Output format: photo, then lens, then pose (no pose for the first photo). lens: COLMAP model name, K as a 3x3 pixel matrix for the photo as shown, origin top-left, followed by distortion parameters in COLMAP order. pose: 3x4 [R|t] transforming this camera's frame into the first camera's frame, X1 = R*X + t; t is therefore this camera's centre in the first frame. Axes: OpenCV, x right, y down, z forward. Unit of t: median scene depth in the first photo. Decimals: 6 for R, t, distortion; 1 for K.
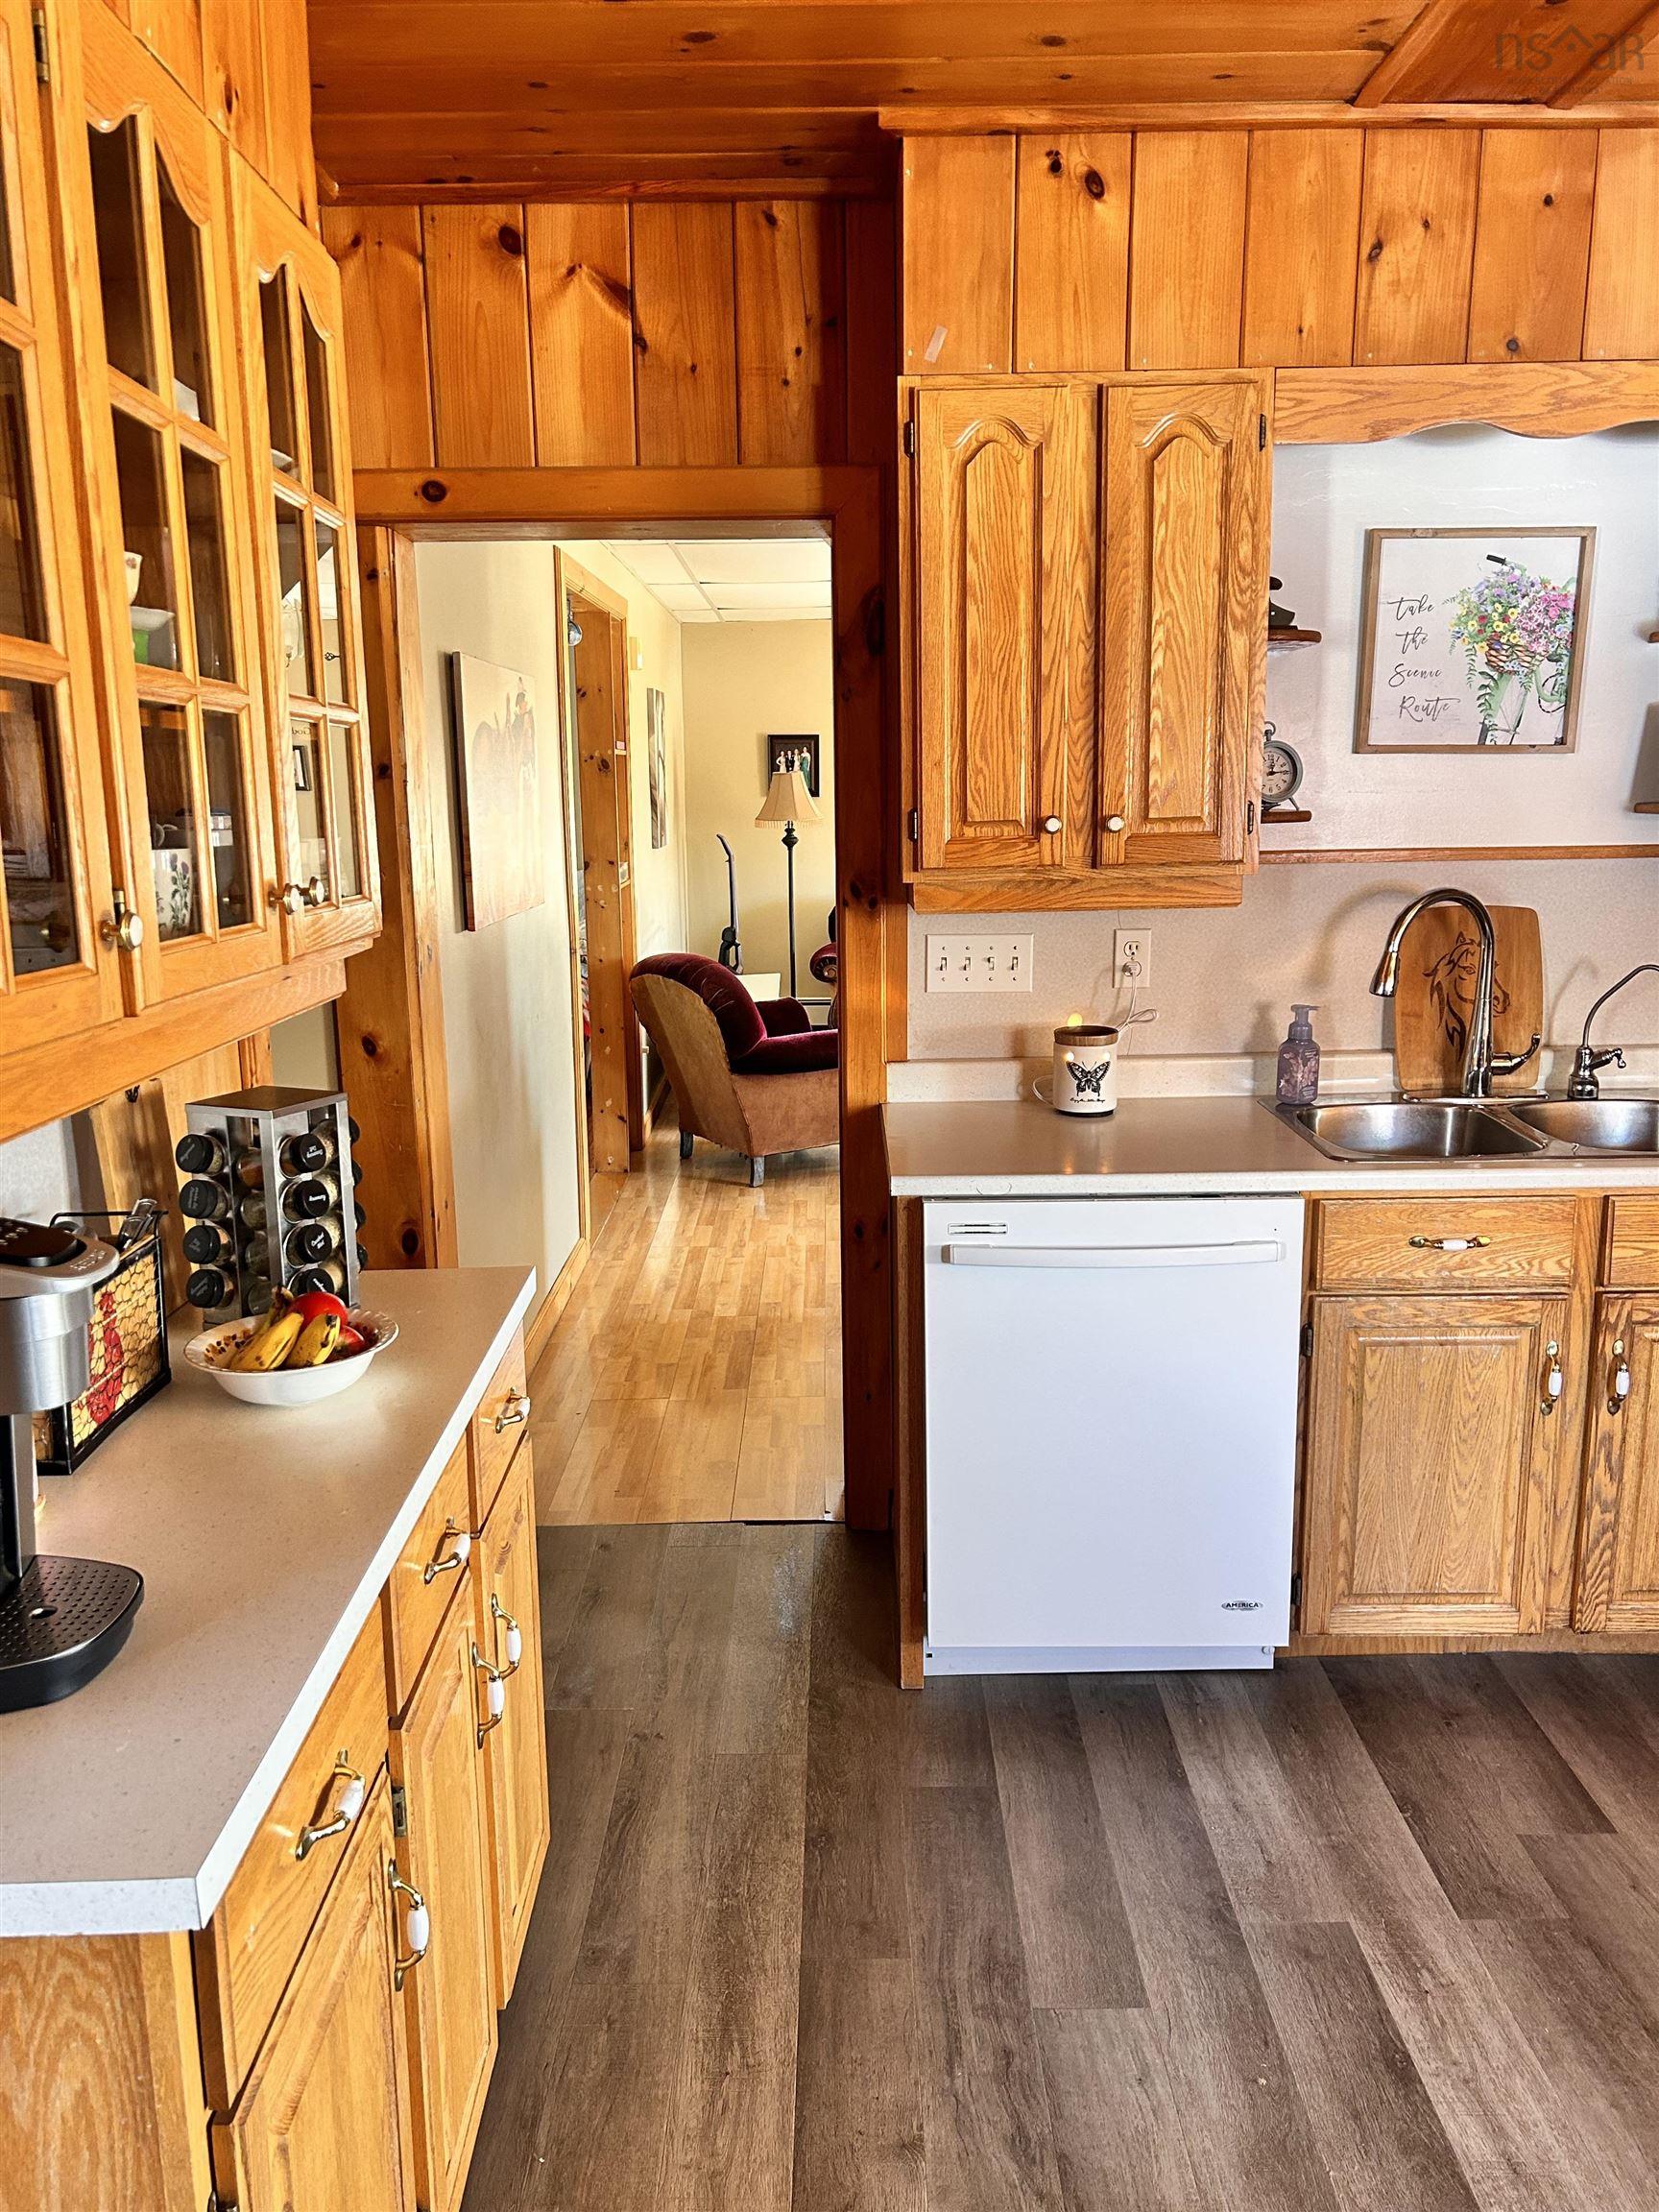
lens RADIAL K [[1669.3, 0, 812.1], [0, 1669.3, 1116.1], [0, 0, 1]] dist [0.044247, -0.049141]
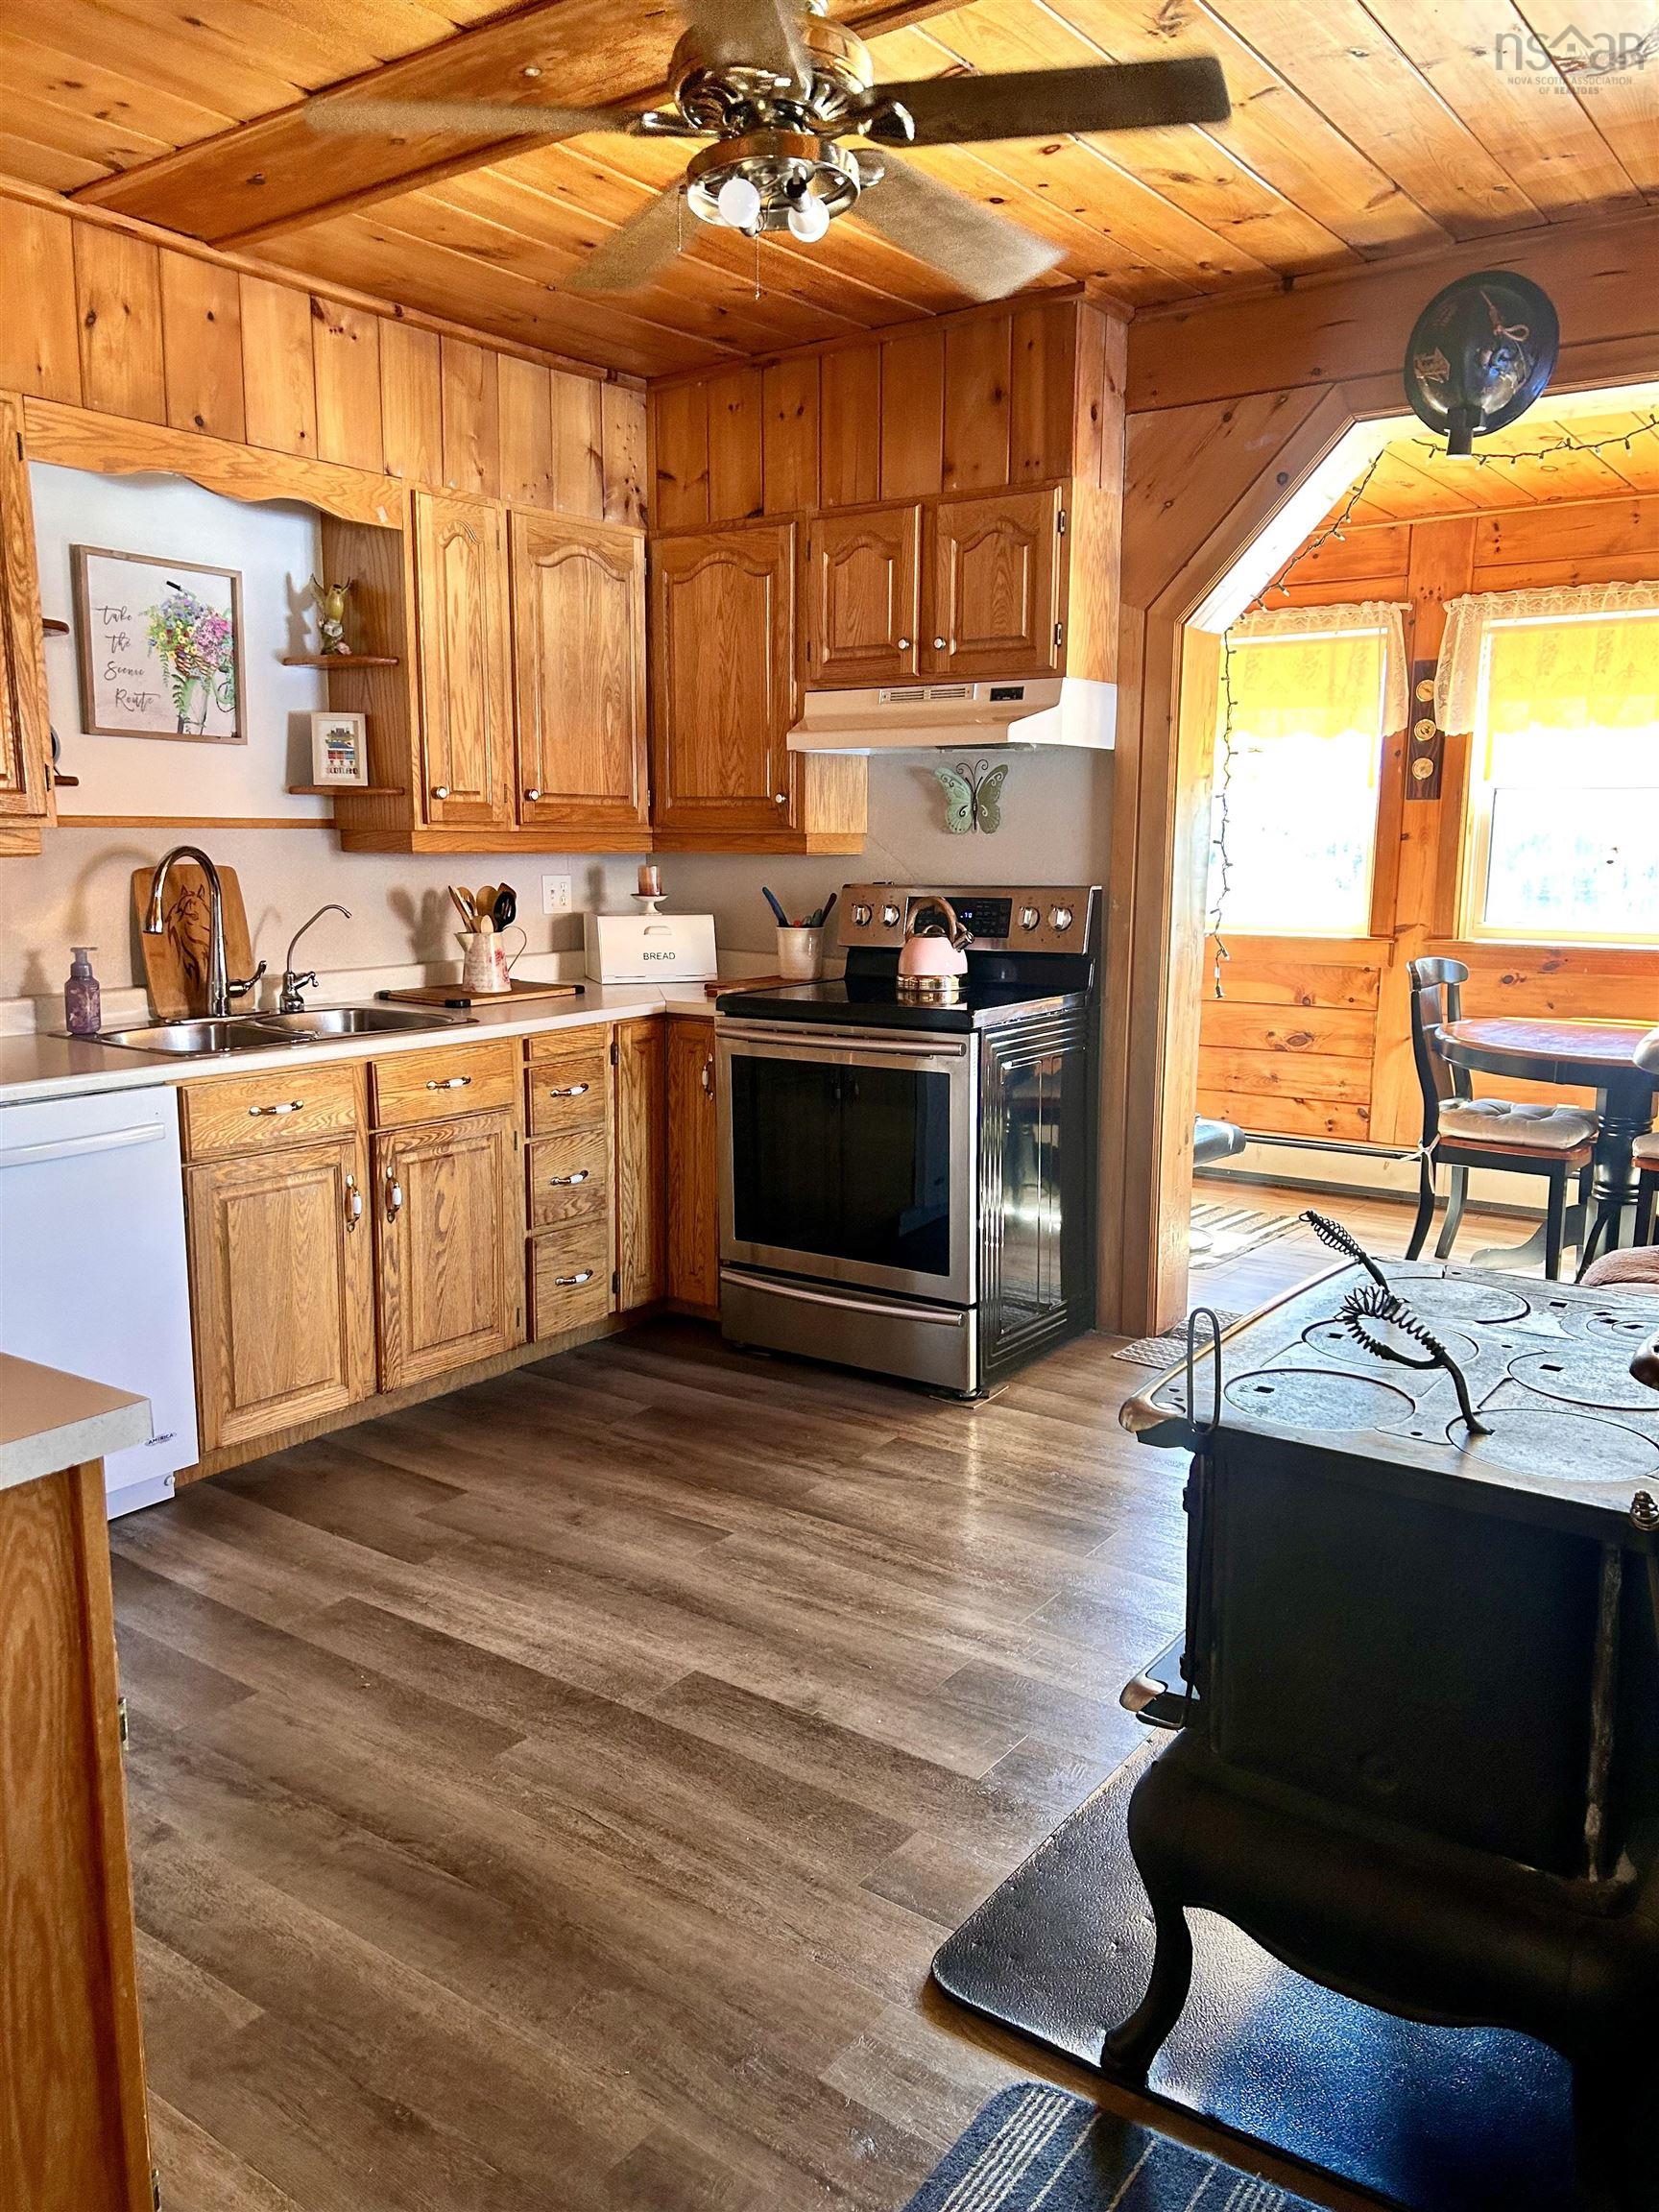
lens RADIAL K [[1669.3, 0, 832.5], [0, 1669.3, 1113.4], [0, 0, 1]] dist [0.044247, -0.049141]
pose [[0.580223, -0.116692, 0.806055, -0.397767], [0.145580, 0.988604, 0.038327, 0.087986], [-0.801341, 0.095107, 0.590599, -0.101141]]
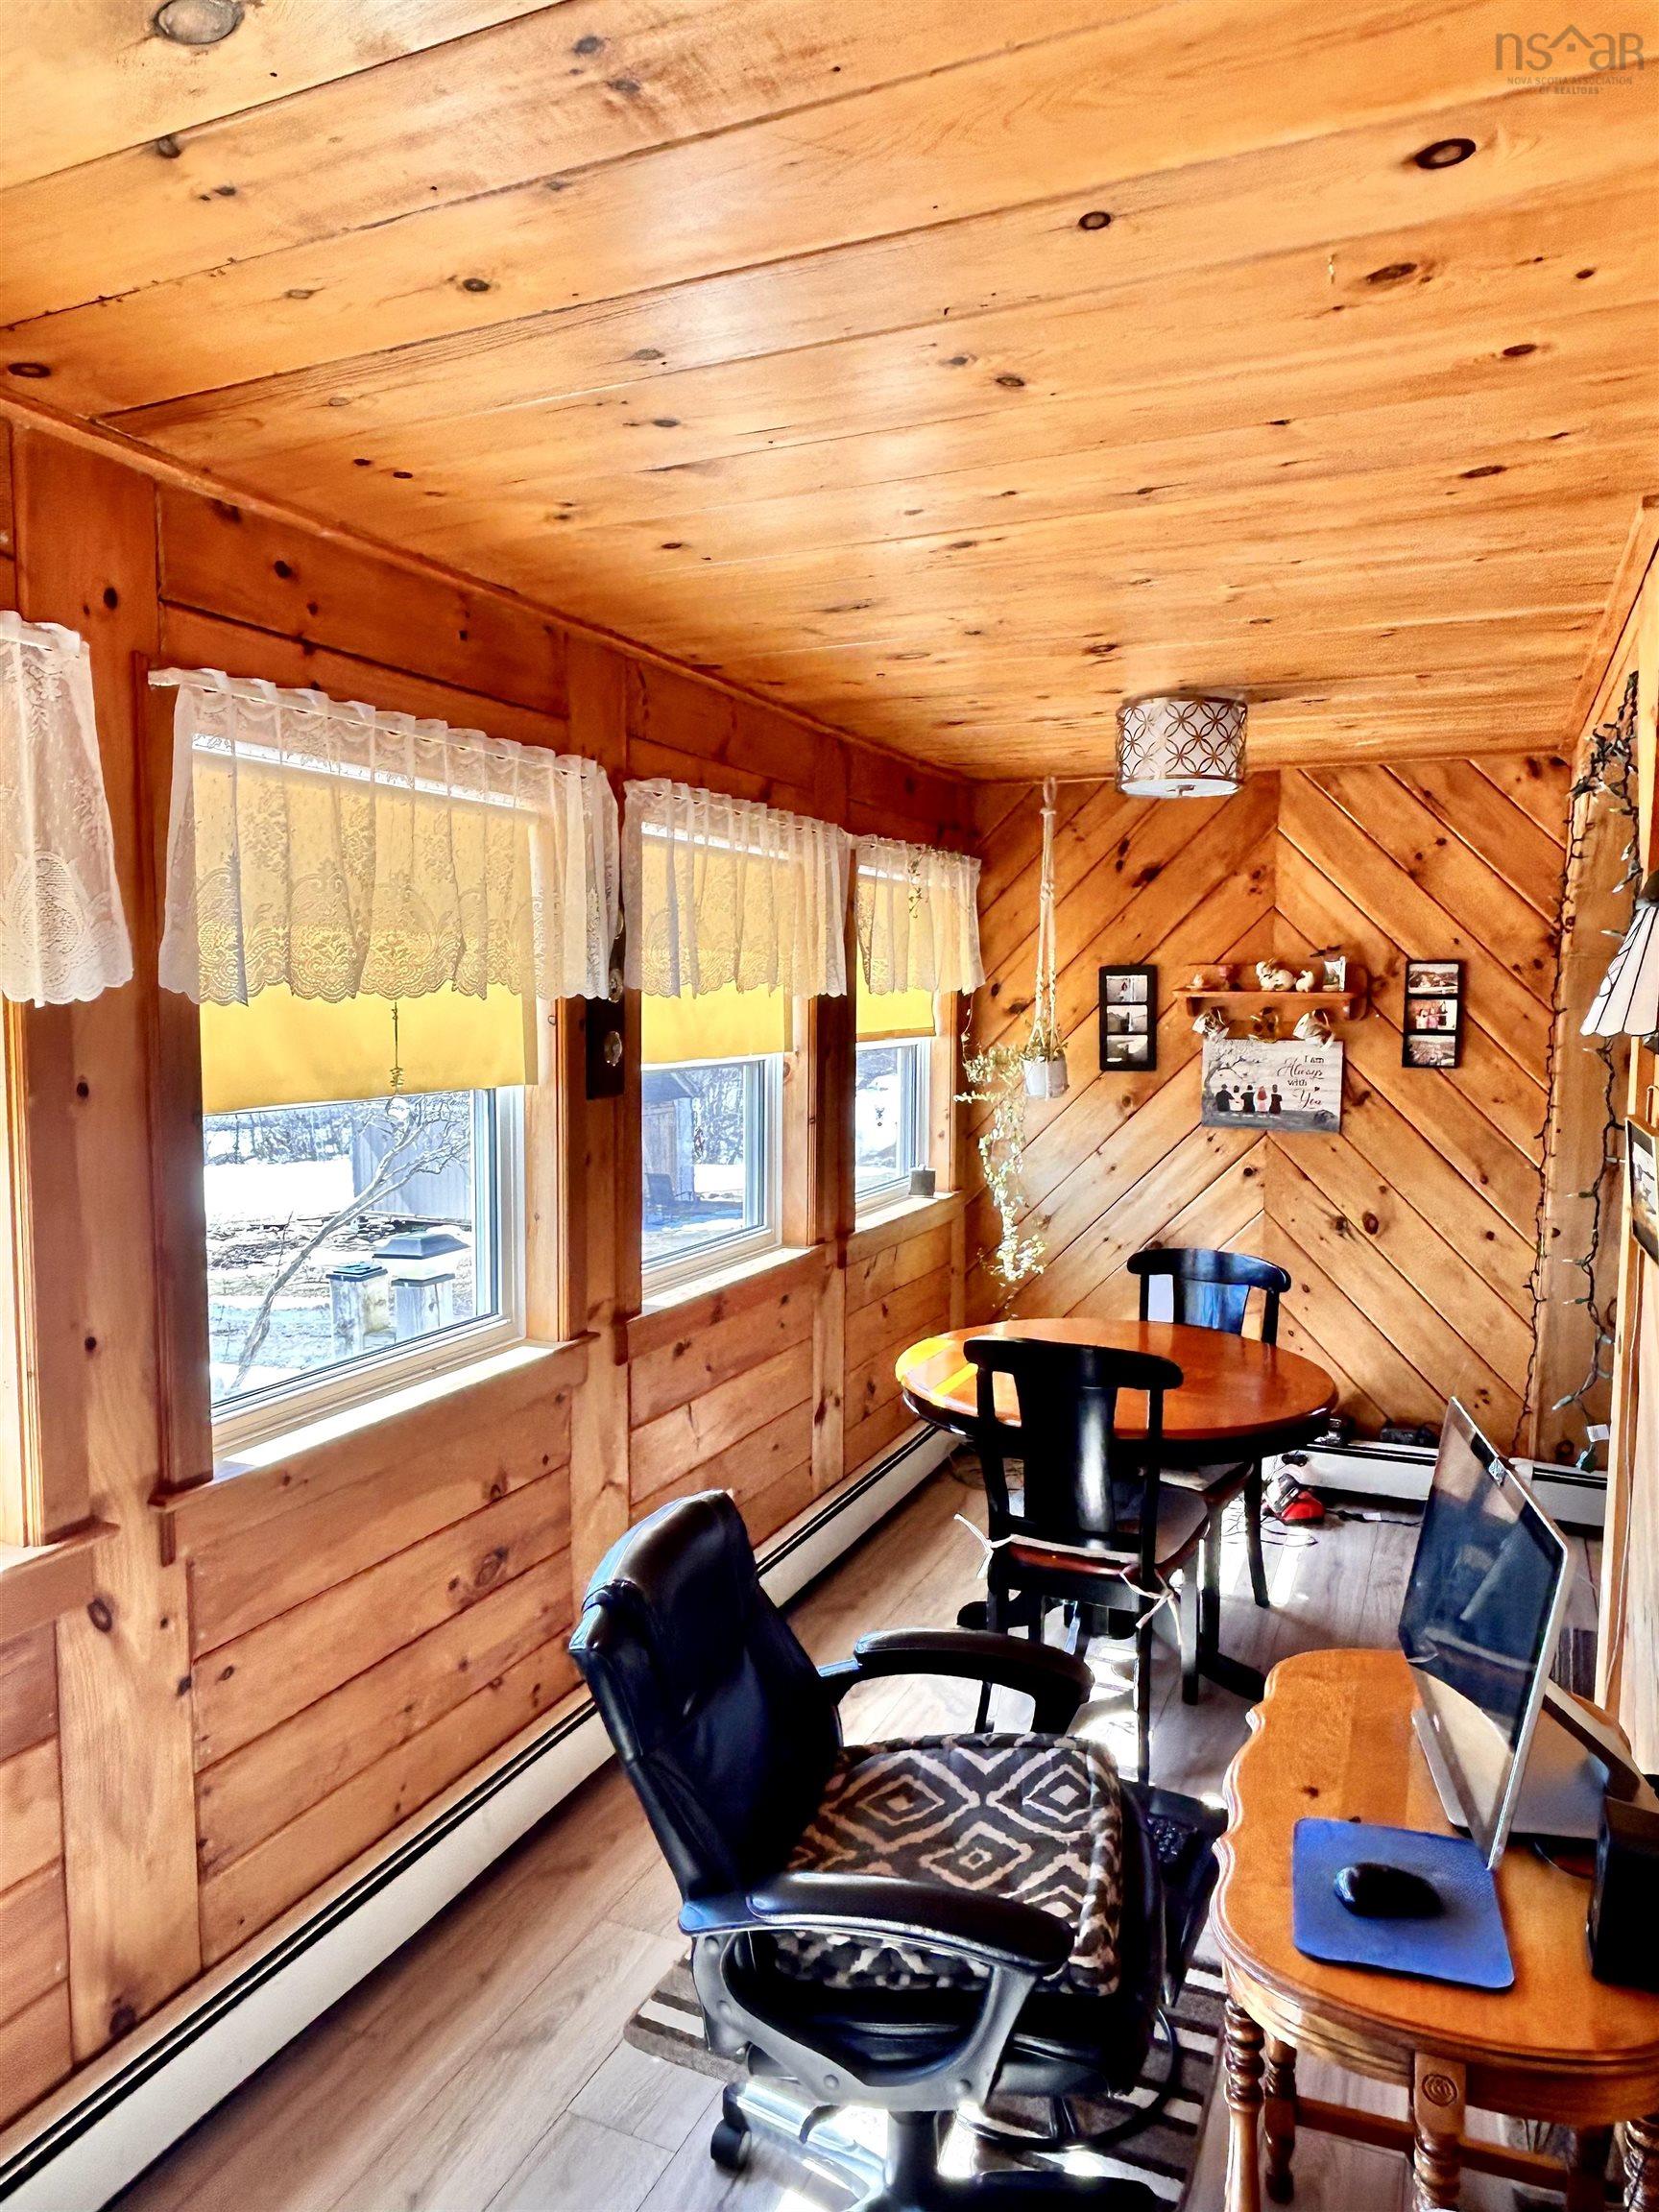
lens RADIAL K [[1467.0, 0, 835.4], [0, 1467.0, 1099.8], [0, 0, 1]] dist [-0.001613, -0.003658]
pose [[-0.913676, -0.024781, 0.405688, 1.202047], [0.084185, 0.964955, 0.248544, -0.379682], [-0.397630, 0.261241, -0.879570, 1.446597]]
